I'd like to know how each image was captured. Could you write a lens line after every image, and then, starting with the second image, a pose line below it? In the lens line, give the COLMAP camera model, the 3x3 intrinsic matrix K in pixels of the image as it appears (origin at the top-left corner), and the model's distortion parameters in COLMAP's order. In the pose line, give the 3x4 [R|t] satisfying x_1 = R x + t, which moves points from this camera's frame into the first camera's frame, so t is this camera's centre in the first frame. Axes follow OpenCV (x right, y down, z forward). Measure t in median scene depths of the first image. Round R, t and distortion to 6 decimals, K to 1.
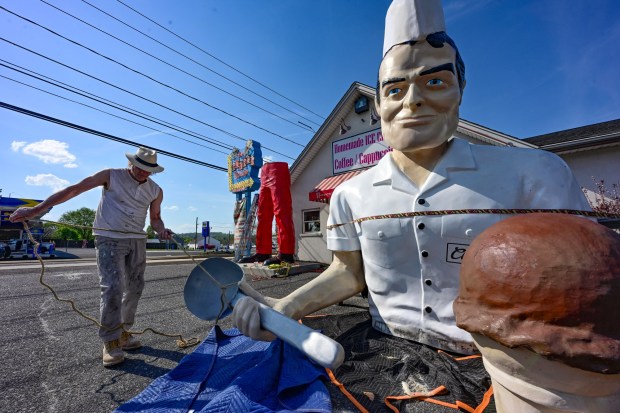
lens RADIAL K [[248.4, 0, 310.0], [0, 248.4, 206.5], [0, 0, 1]] dist [0.000405, 0.000029]
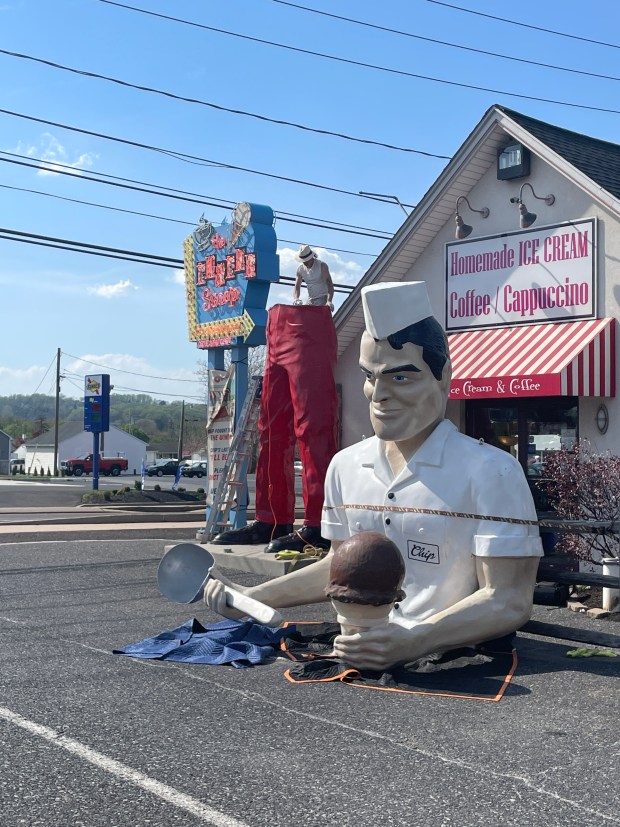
lens RADIAL K [[1162.3, 0, 310.0], [0, 1162.3, 413.5], [0, 0, 1]] dist [0.099670, 0.003330]
pose [[0.979106, 0.021651, -0.202194, 0.276069], [0.001670, 0.993426, 0.114467, -0.225170], [0.203343, -0.112413, 0.972633, -0.901251]]
